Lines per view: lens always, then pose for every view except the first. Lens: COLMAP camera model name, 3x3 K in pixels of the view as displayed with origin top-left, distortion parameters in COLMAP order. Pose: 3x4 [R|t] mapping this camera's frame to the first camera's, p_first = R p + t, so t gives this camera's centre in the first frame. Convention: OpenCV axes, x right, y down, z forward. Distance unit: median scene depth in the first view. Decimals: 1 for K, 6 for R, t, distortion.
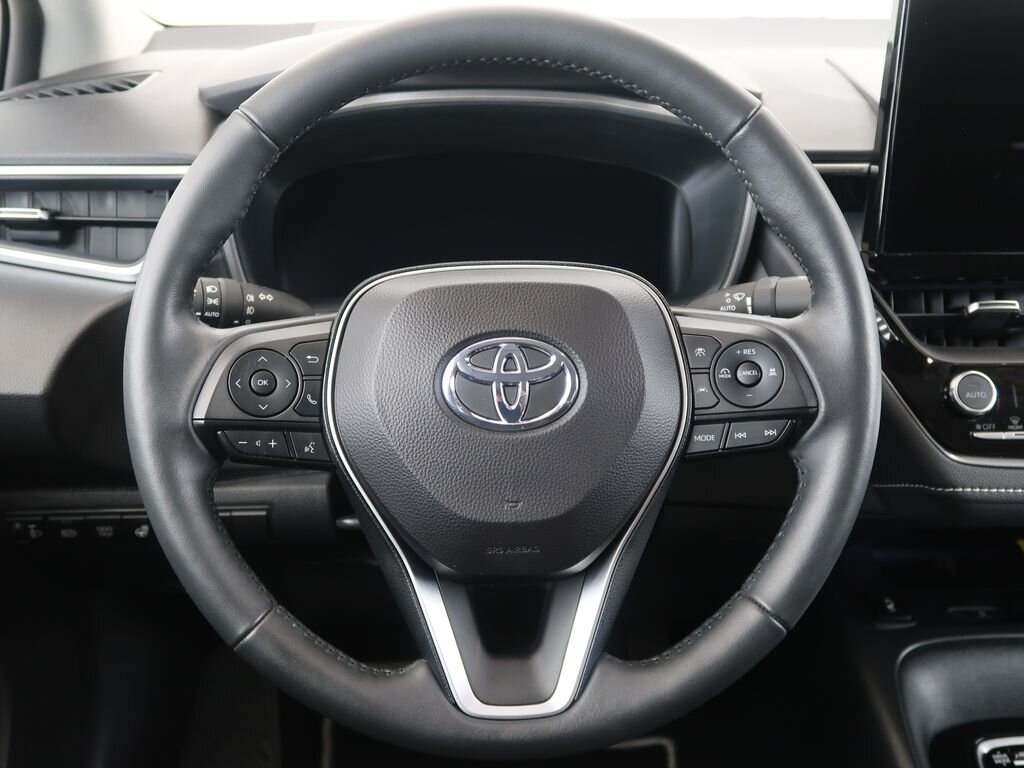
lens RADIAL K [[797.3, 0, 512.7], [0, 797.3, 382.0], [0, 0, 1]] dist [-0.006253, -0.003785]
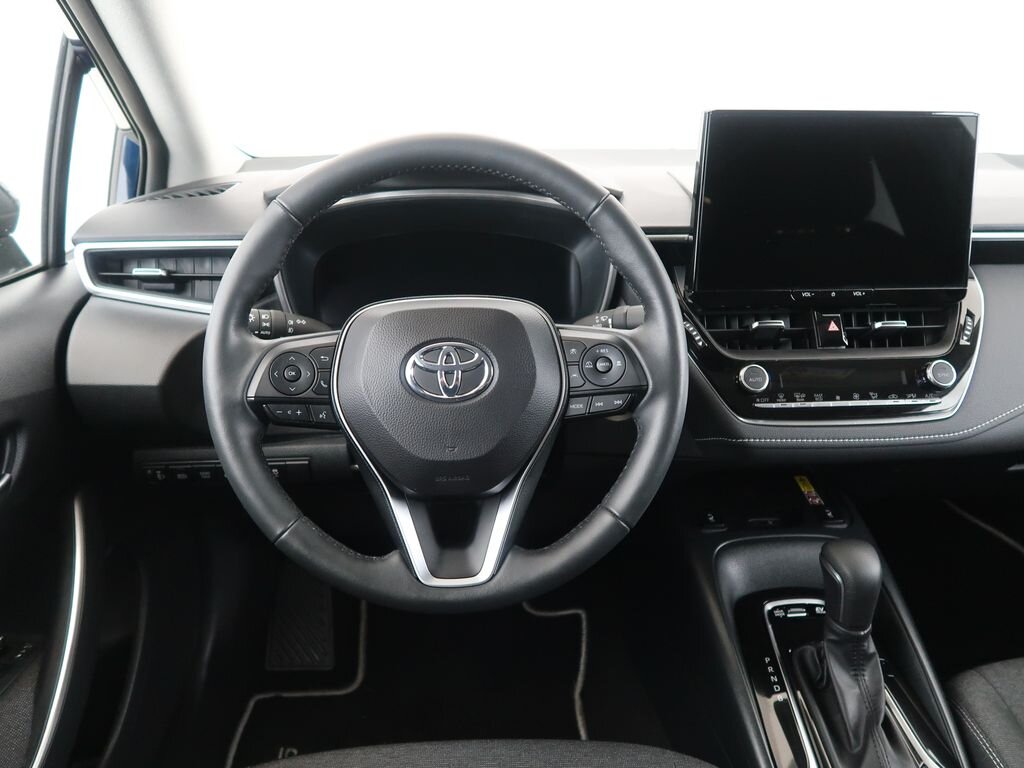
lens RADIAL K [[511.7, 0, 510.5], [0, 511.7, 387.6], [0, 0, 1]] dist [-0.022720, -0.000161]
pose [[0.999910, -0.011038, 0.007588, 0.102883], [0.011116, 0.999885, -0.010348, 0.042076], [-0.007473, 0.010431, 0.999918, -0.002250]]
